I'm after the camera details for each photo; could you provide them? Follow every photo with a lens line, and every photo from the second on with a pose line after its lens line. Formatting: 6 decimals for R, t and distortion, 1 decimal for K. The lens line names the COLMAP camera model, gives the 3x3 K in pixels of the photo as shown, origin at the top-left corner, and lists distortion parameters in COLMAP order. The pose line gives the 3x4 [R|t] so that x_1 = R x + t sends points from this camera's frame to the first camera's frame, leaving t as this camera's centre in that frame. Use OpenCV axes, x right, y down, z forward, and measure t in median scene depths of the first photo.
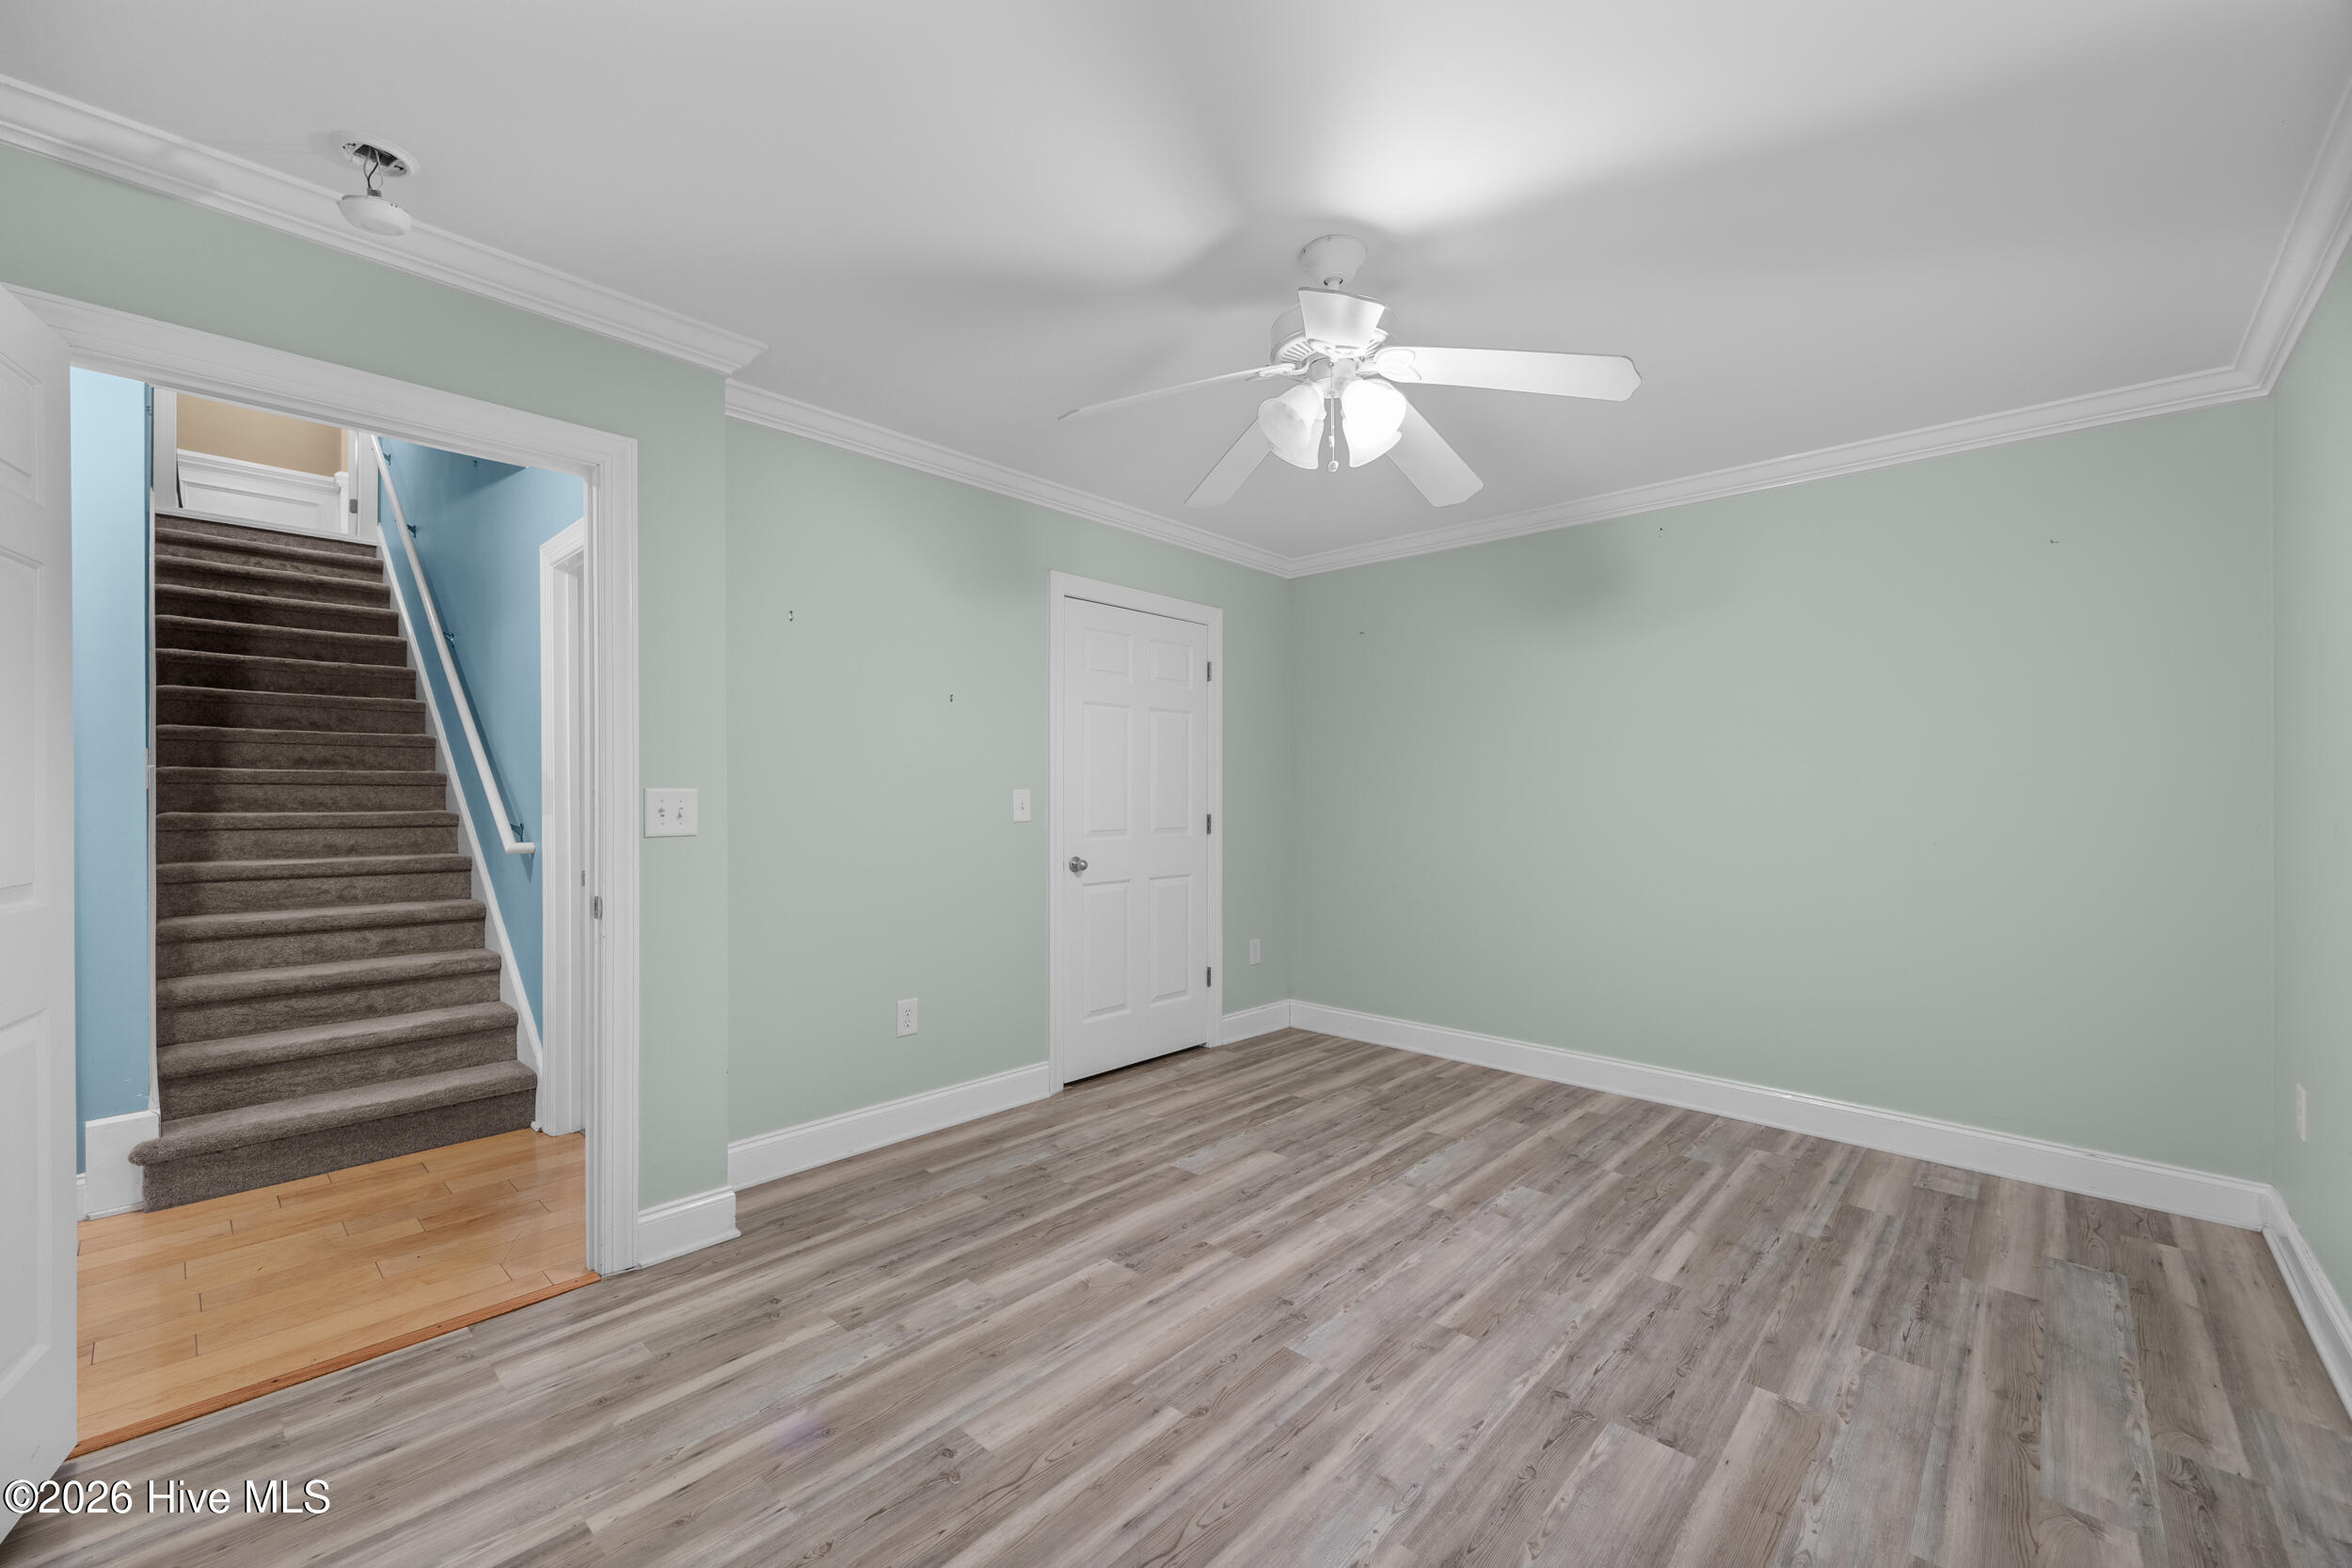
lens RADIAL K [[939.4, 0, 1162.9], [0, 939.4, 801.9], [0, 0, 1]] dist [0.011094, -0.000217]
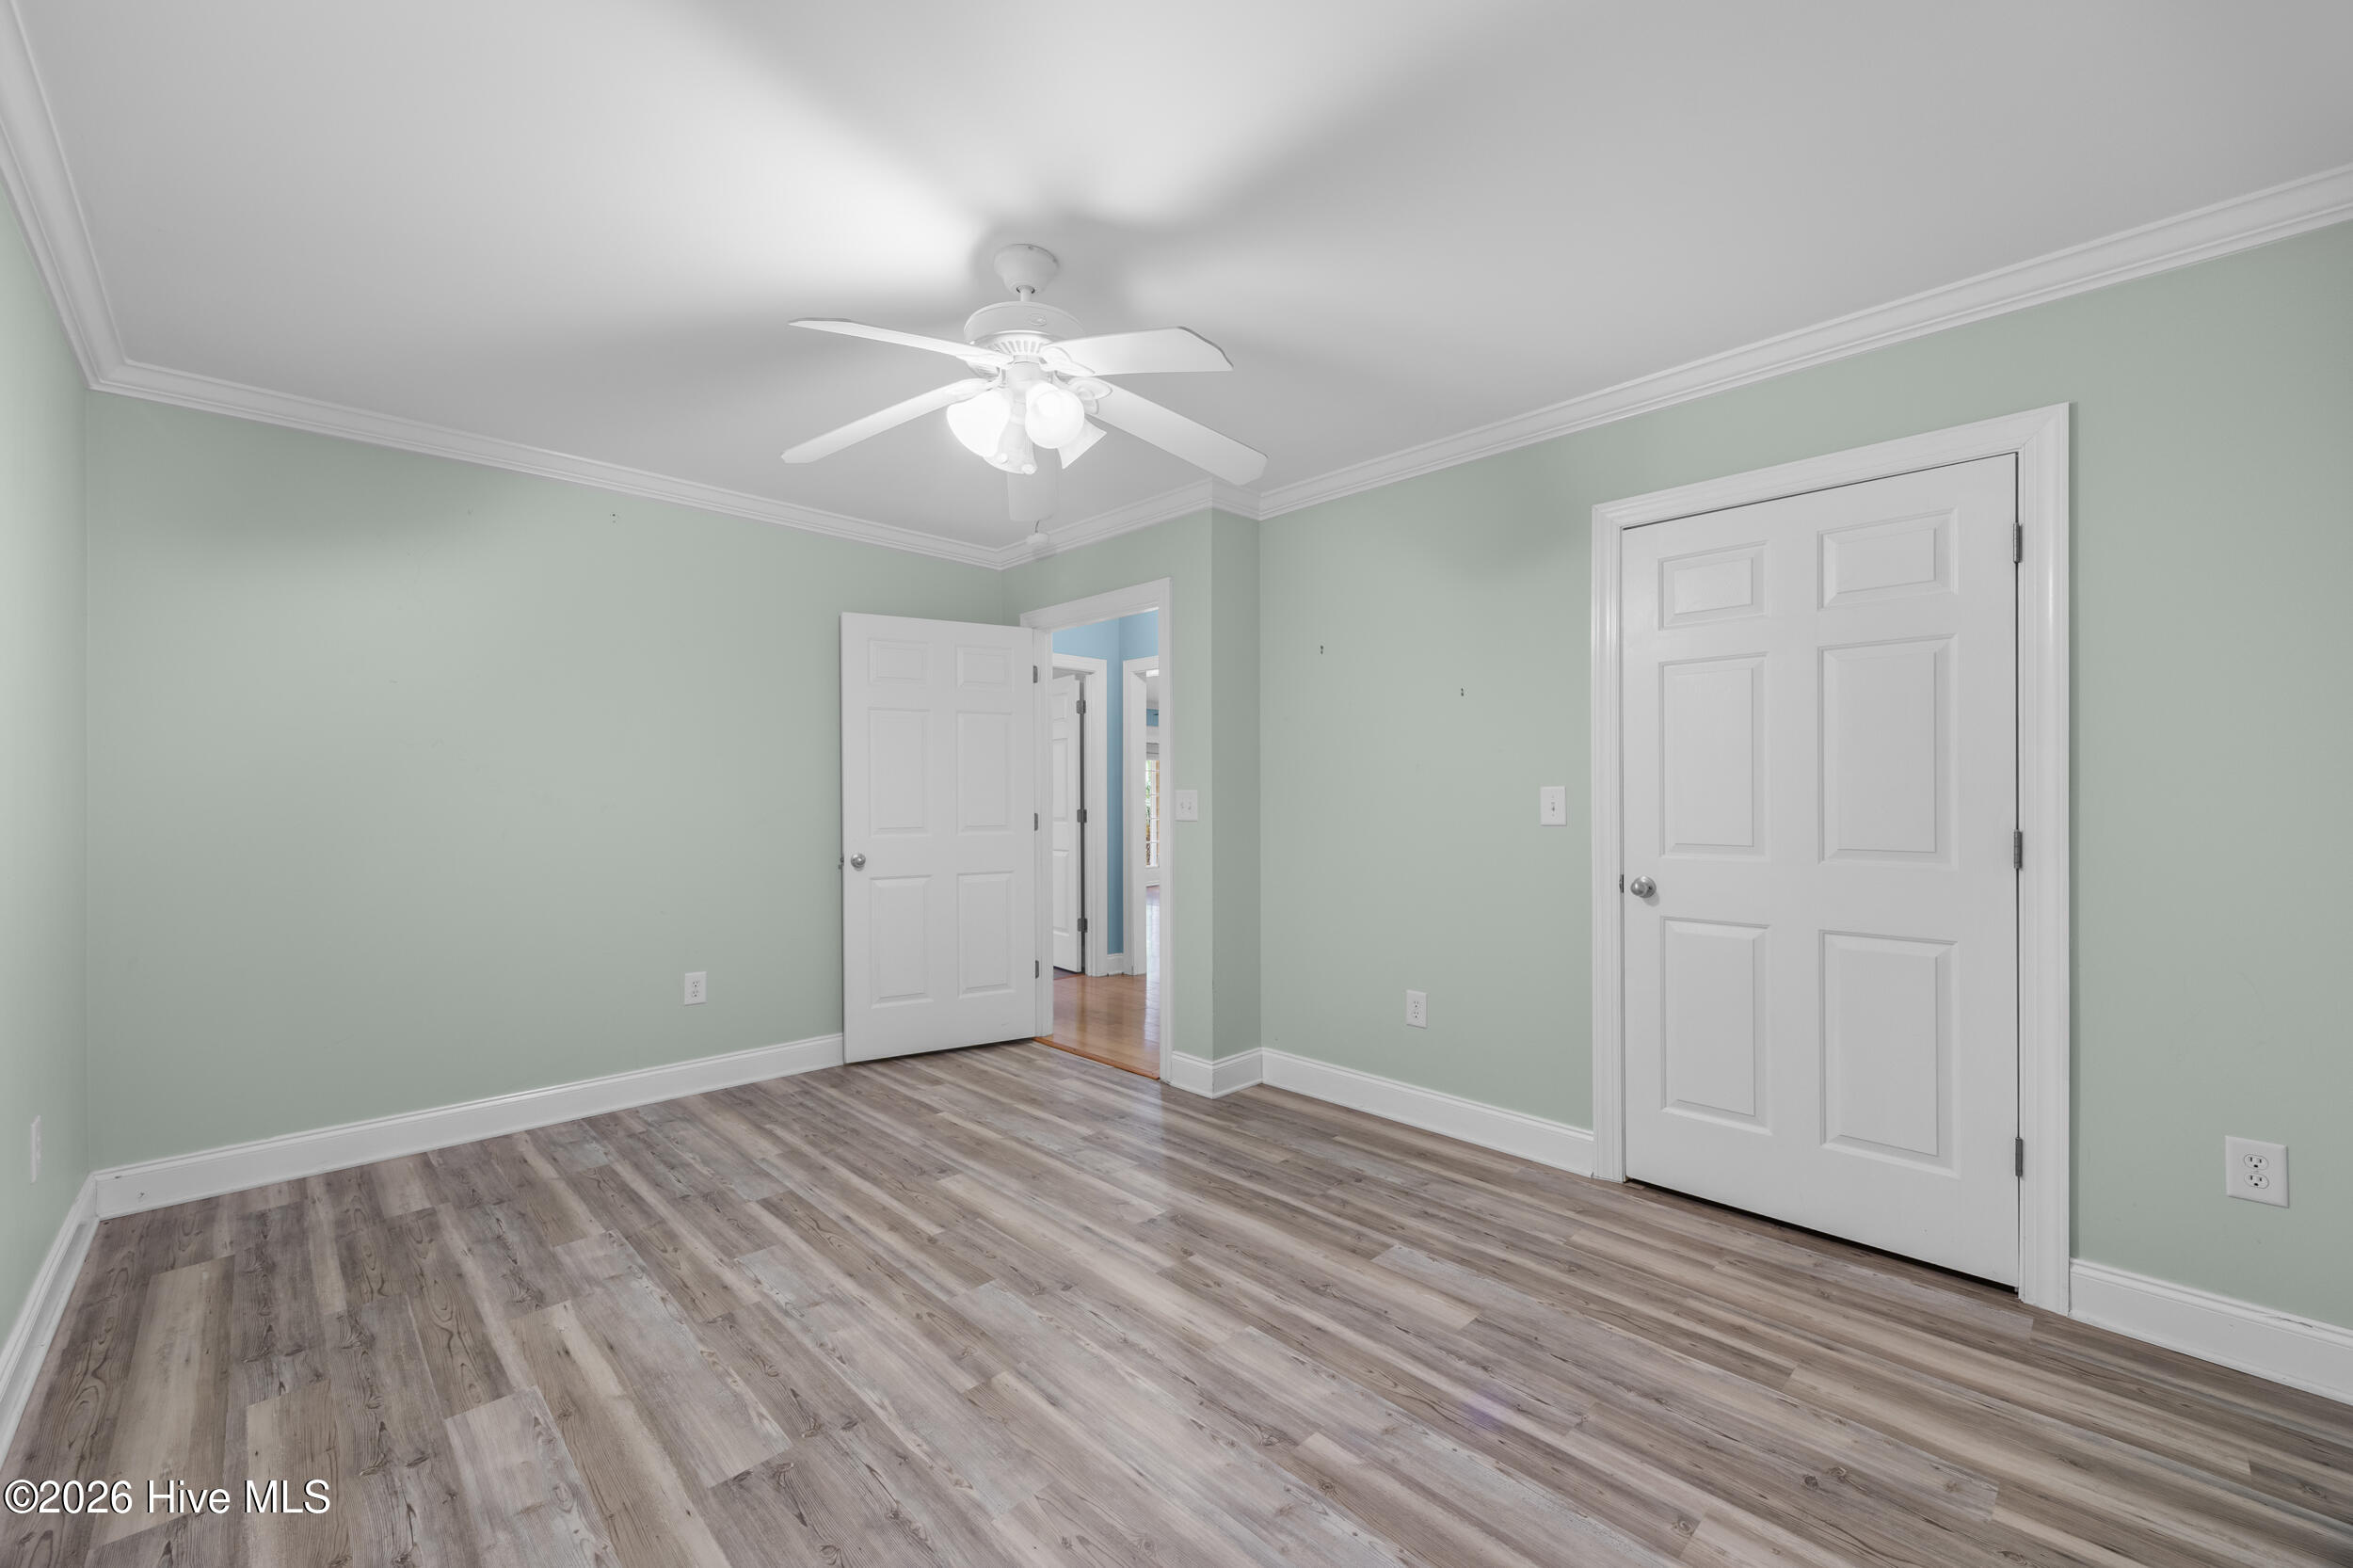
lens RADIAL K [[939.9, 0, 1174.8], [0, 939.9, 791.8], [0, 0, 1]] dist [0.011094, -0.000217]
pose [[-0.044145, -0.006841, -0.999002, 0.962027], [-0.006228, 0.999959, -0.006572, -0.001151], [0.999006, 0.005931, -0.044186, 0.967307]]
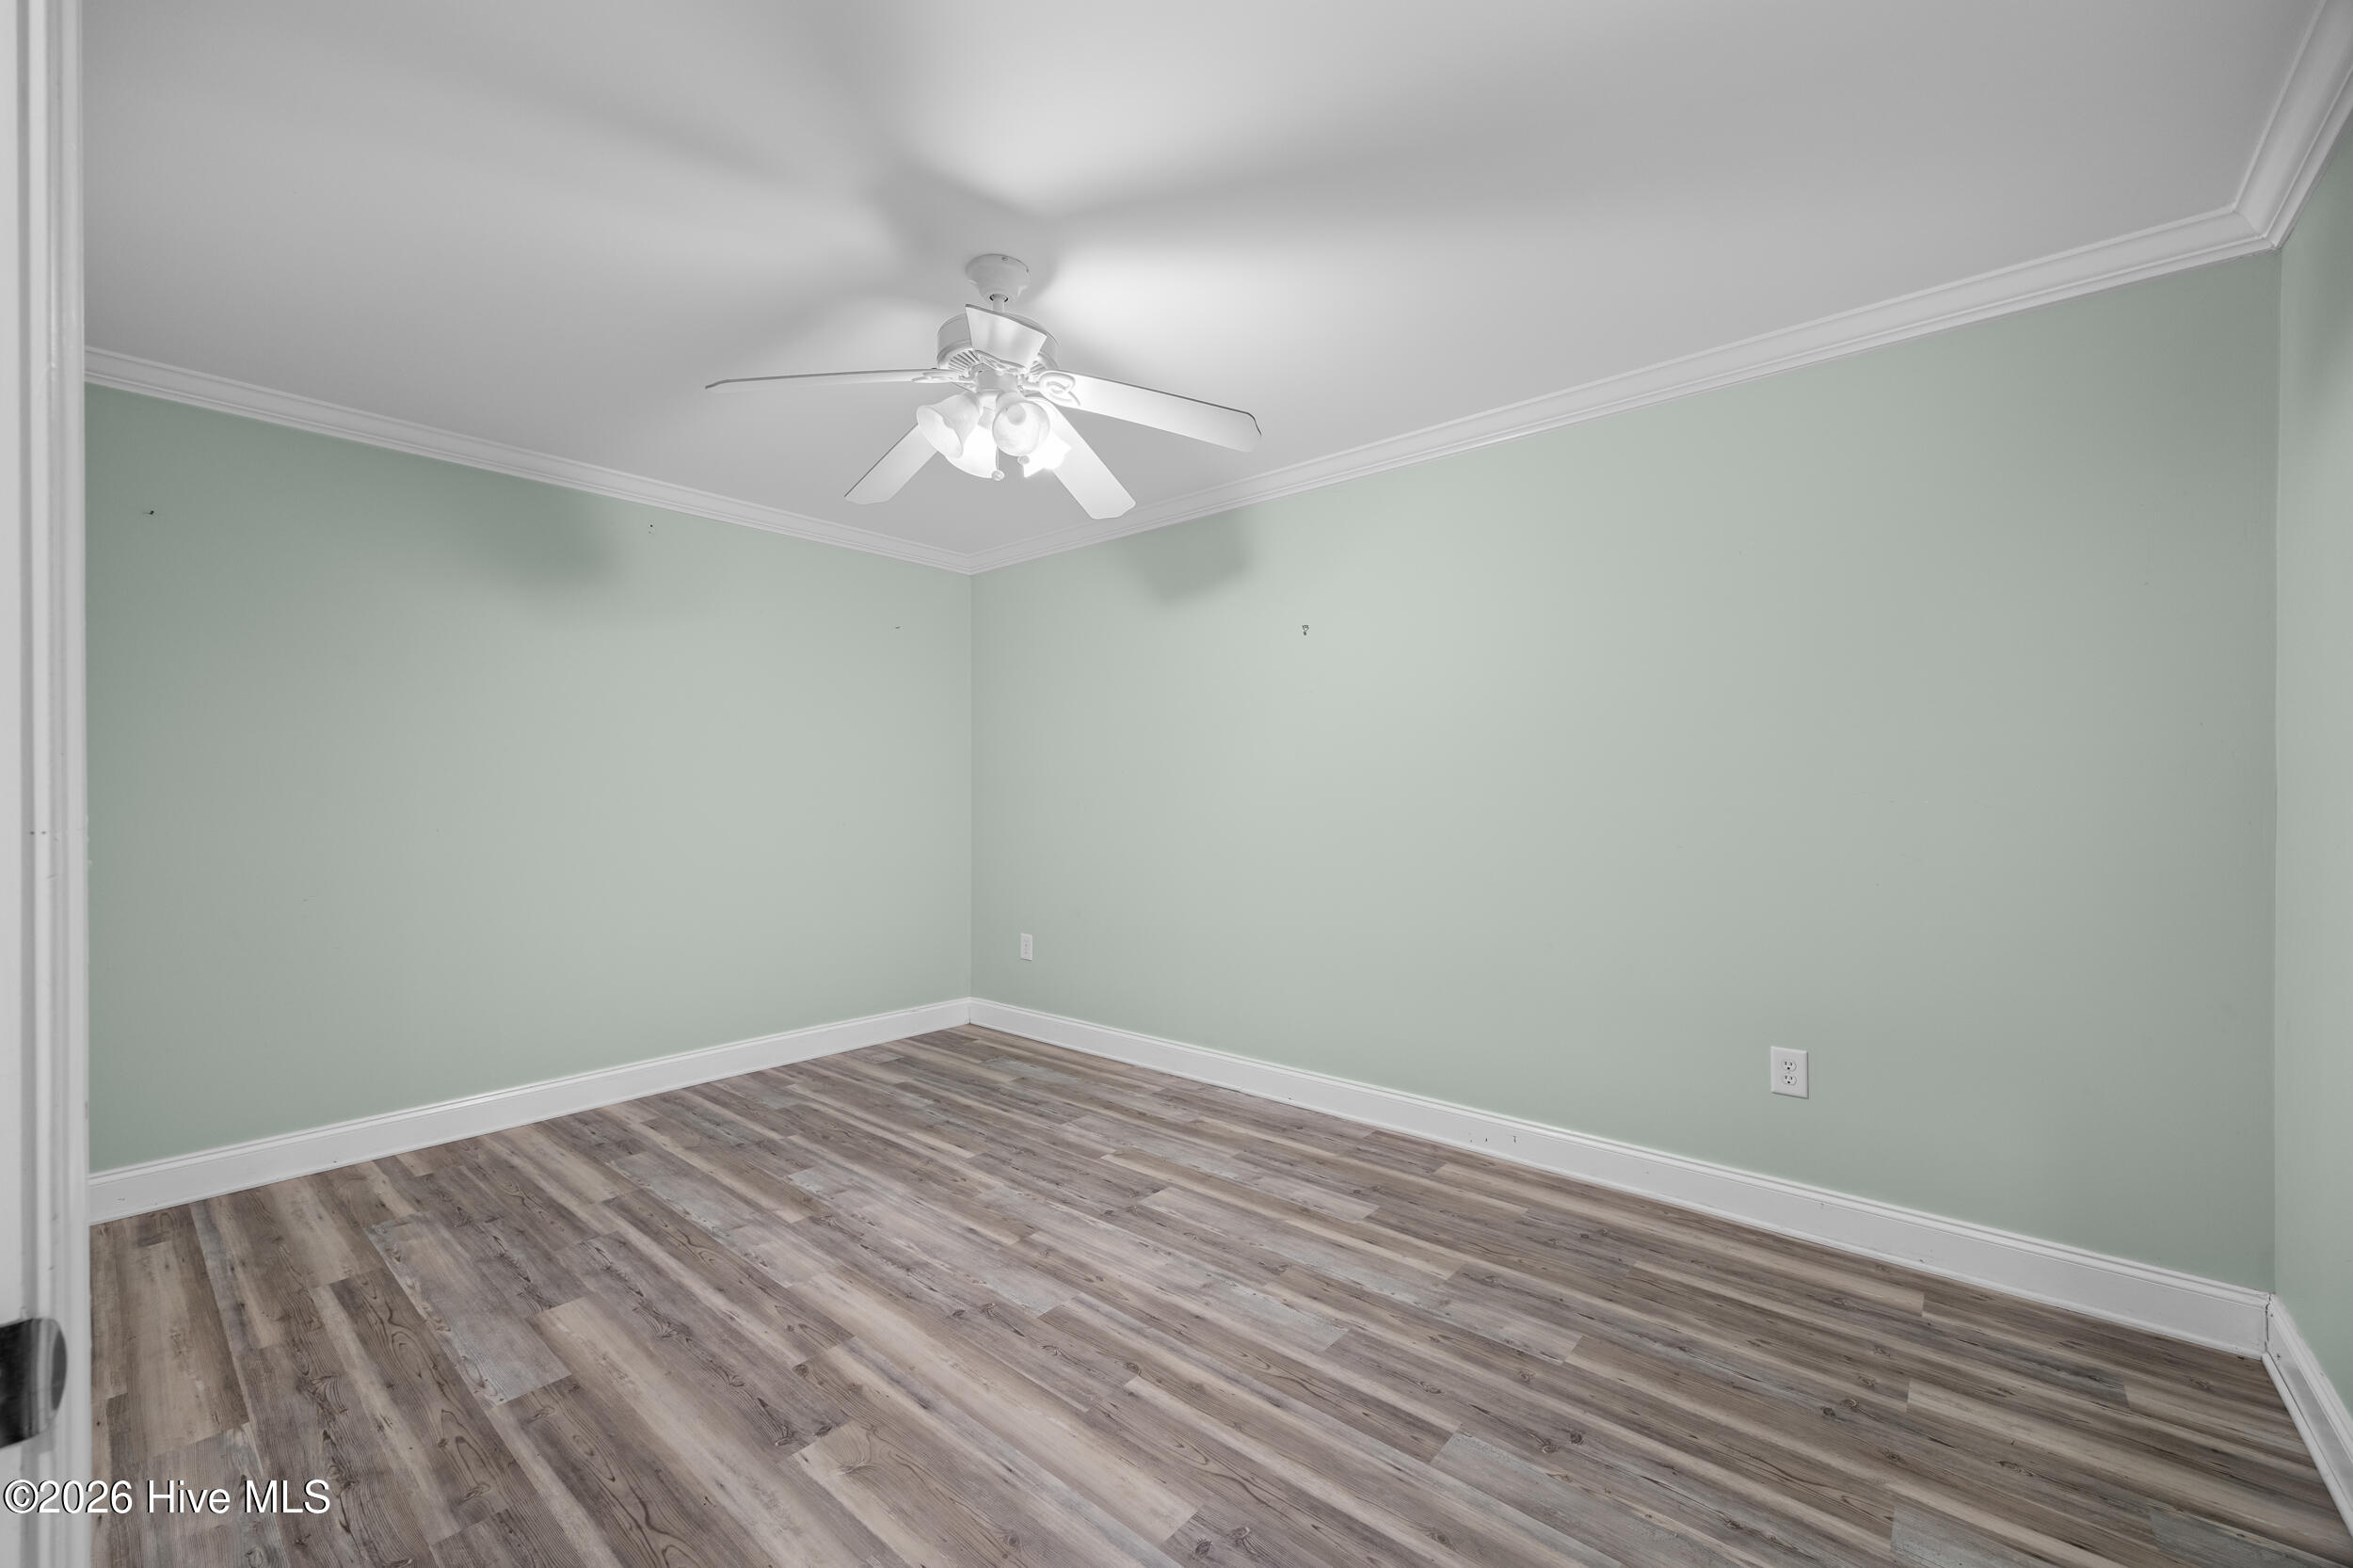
lens RADIAL K [[939.9, 0, 1166.0], [0, 939.9, 787.6], [0, 0, 1]] dist [0.011094, -0.000217]
pose [[-0.038699, 0.002372, 0.999248, -0.705769], [0.007585, 0.999969, -0.002080, -0.004017], [-0.999222, 0.007498, -0.038716, 0.684747]]
